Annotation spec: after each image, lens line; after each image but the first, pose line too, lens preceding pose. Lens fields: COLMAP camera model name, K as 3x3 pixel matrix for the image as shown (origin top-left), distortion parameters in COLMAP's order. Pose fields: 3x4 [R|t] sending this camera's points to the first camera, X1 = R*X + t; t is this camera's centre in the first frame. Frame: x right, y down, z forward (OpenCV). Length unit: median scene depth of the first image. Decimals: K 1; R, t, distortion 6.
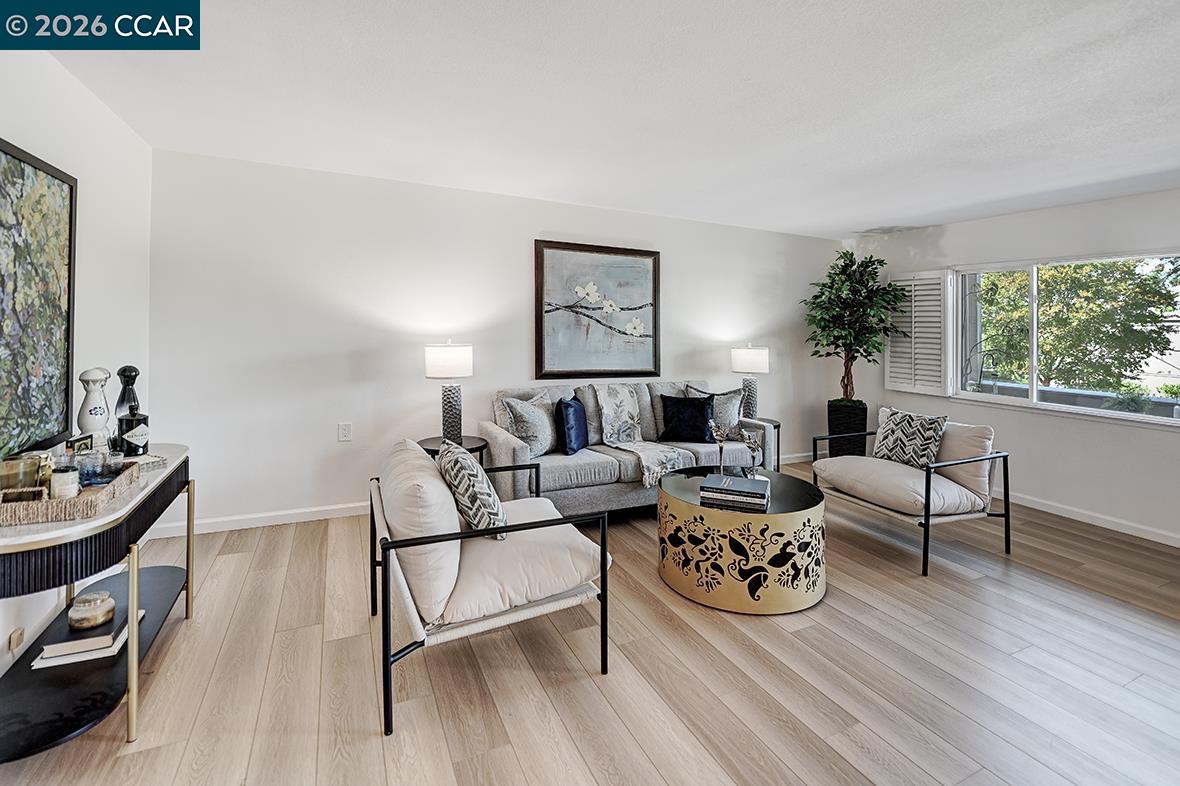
lens RADIAL K [[530.0, 0, 605.4], [0, 530.0, 316.7], [0, 0, 1]] dist [-0.008328, -0.000388]
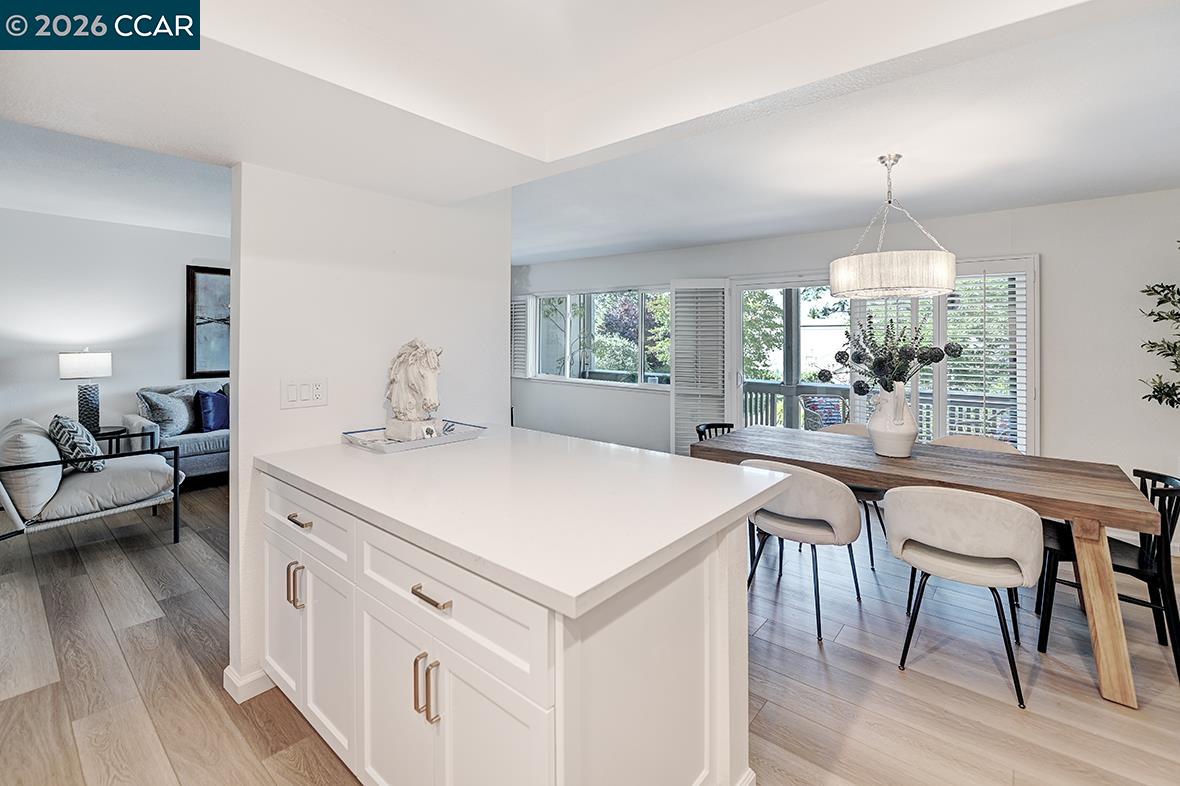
lens RADIAL K [[522.3, 0, 622.3], [0, 522.3, 320.2], [0, 0, 1]] dist [-0.008010, 0.000109]
pose [[0.909485, -0.000577, 0.415735, 0.297069], [0.003557, 0.999973, -0.006392, -0.007127], [-0.415721, 0.007292, 0.909463, -0.537044]]
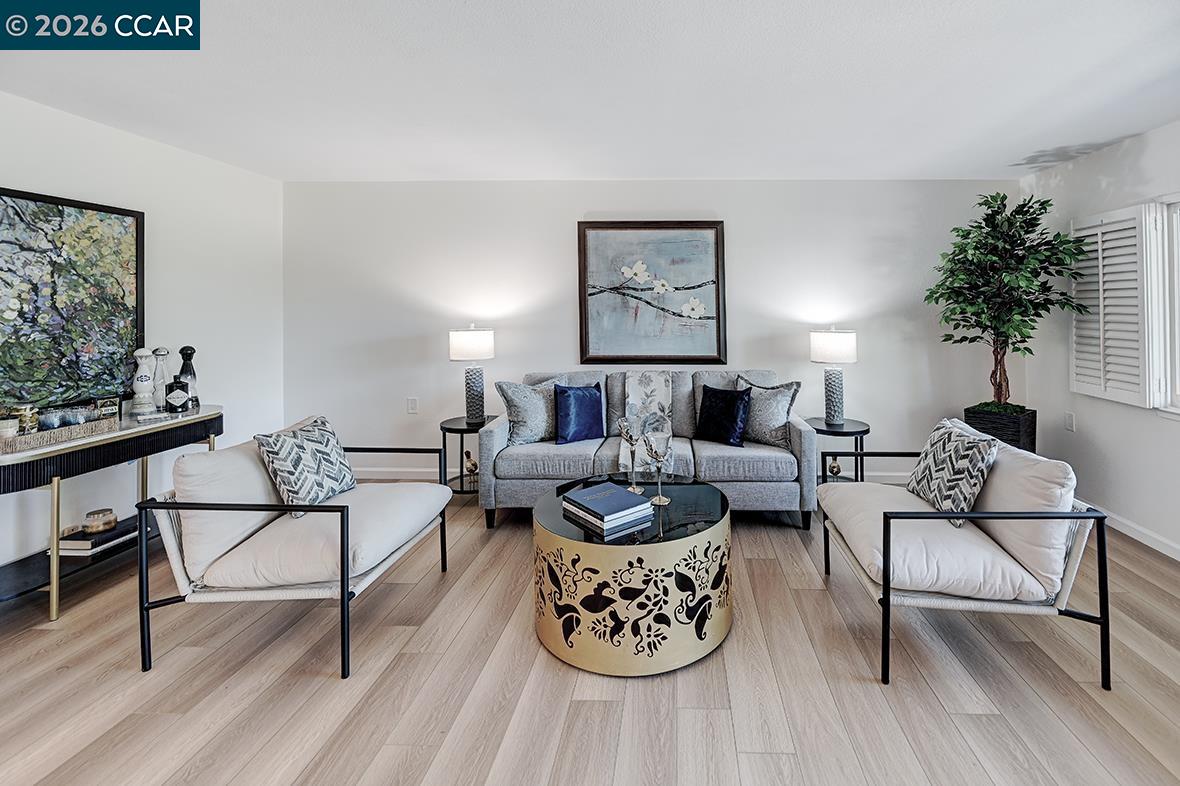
lens RADIAL K [[522.3, 0, 667.8], [0, 522.3, 304.2], [0, 0, 1]] dist [-0.008010, 0.000109]
pose [[0.889097, -0.027208, -0.456910, 0.470562], [0.029855, 0.999553, -0.001428, 0.014324], [0.456745, -0.012371, 0.889512, 0.222221]]
